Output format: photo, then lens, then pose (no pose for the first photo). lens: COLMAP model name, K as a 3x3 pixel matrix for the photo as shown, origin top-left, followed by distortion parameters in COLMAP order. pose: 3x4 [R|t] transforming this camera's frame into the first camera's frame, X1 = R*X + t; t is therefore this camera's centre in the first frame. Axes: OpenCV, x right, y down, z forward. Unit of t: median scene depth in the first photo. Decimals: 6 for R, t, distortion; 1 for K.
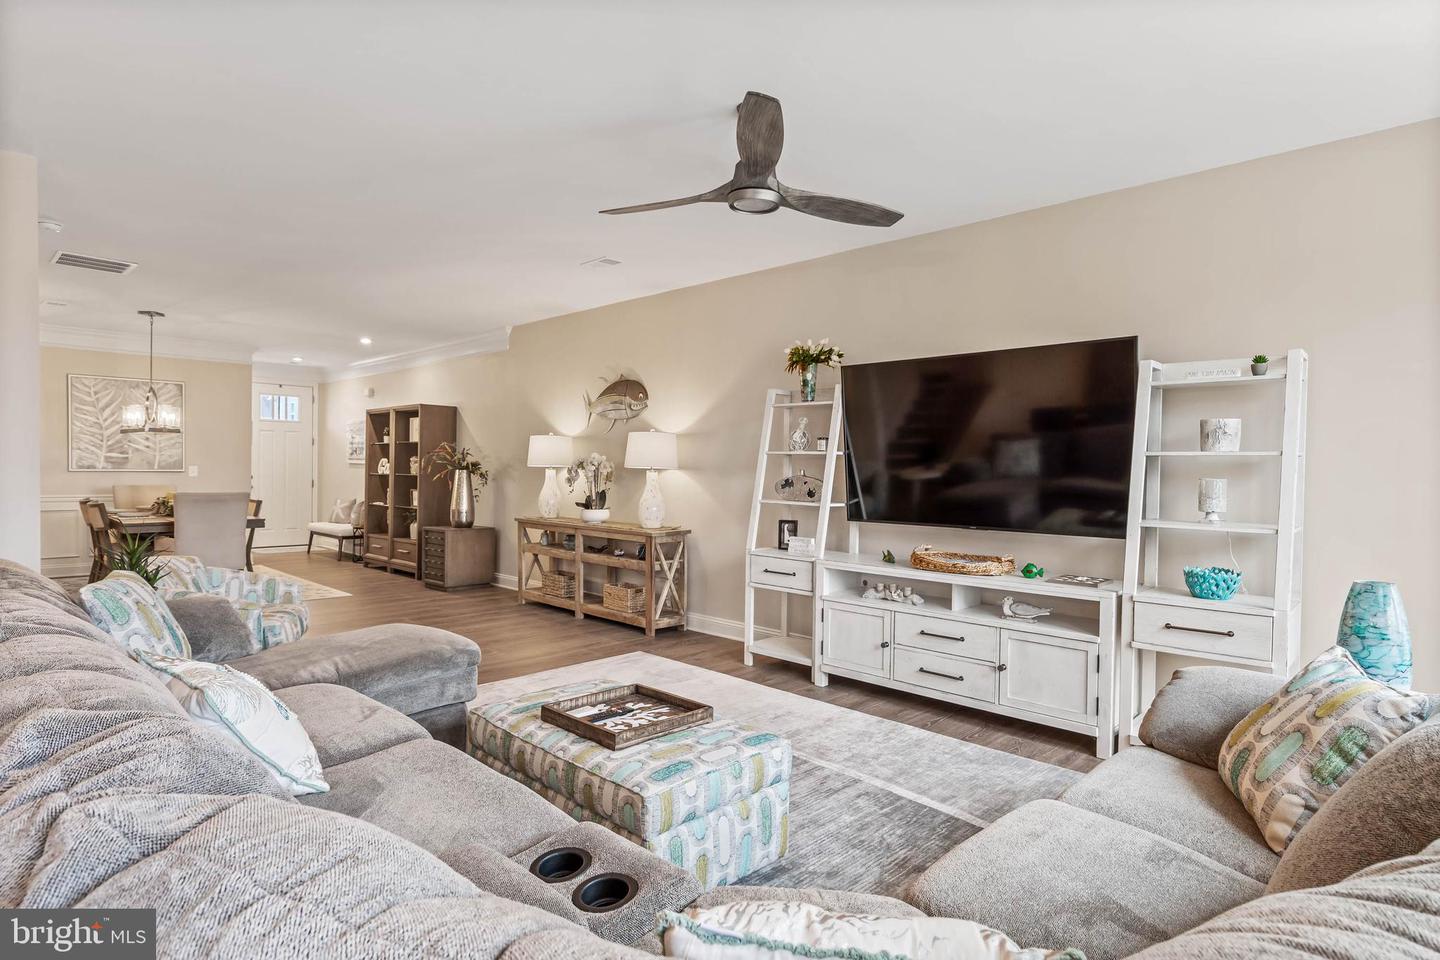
lens RADIAL K [[789.7, 0, 720.0], [0, 789.7, 480.0], [0, 0, 1]] dist [0.001512, 0.000559]
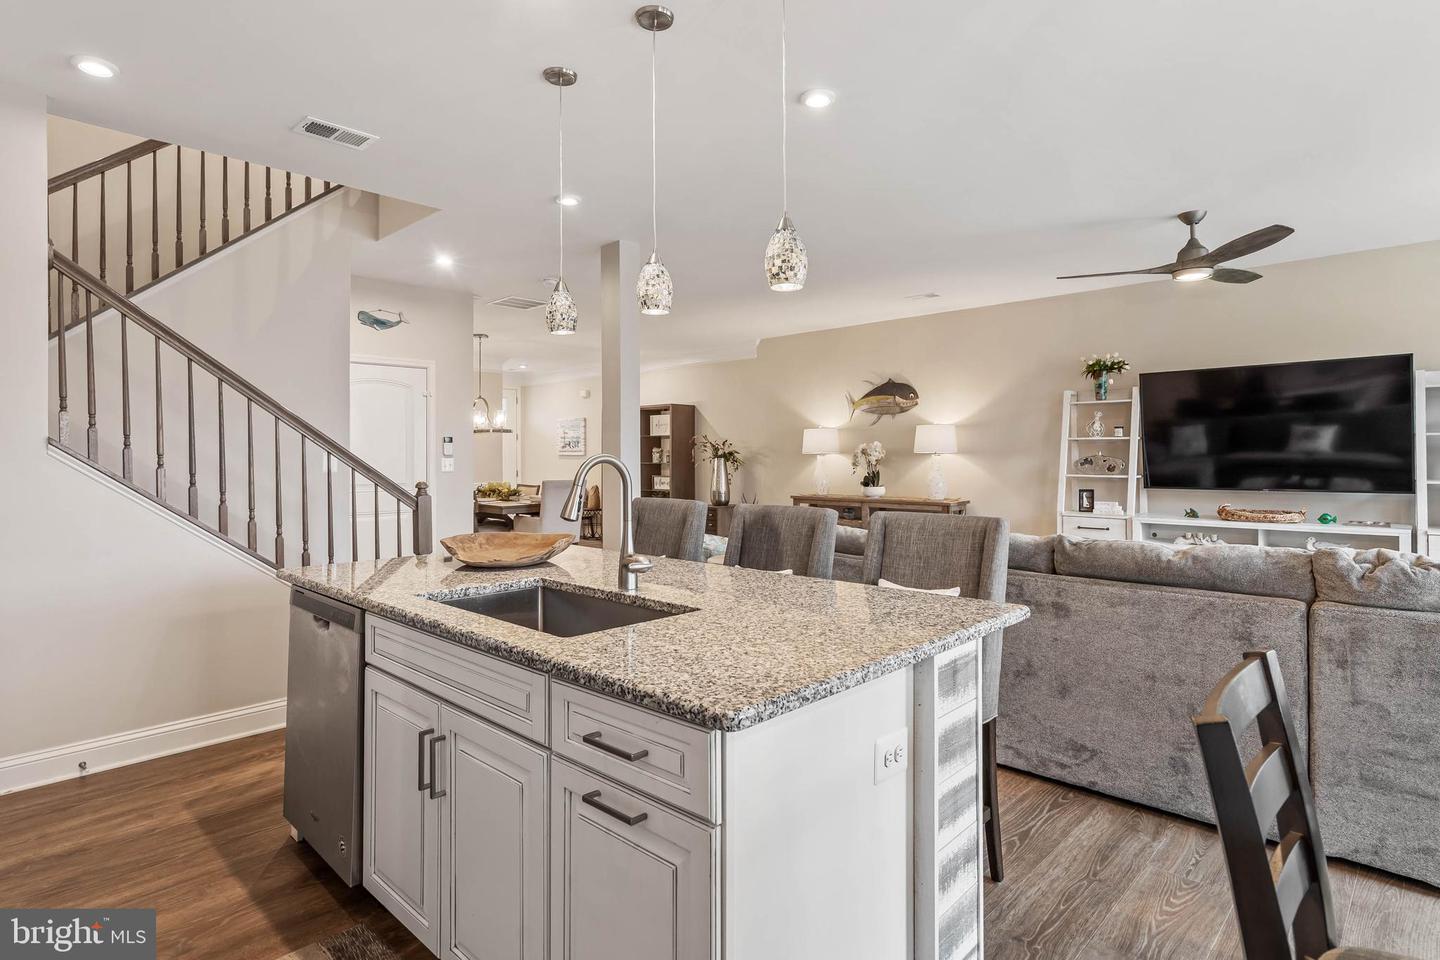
lens RADIAL K [[753.6, 0, 741.6], [0, 753.6, 454.9], [0, 0, 1]] dist [0.002027, -0.000202]
pose [[0.999586, -0.022120, 0.018399, -0.514164], [0.022347, 0.999676, -0.012217, -0.004609], [-0.018123, 0.012624, 0.999756, -0.254939]]
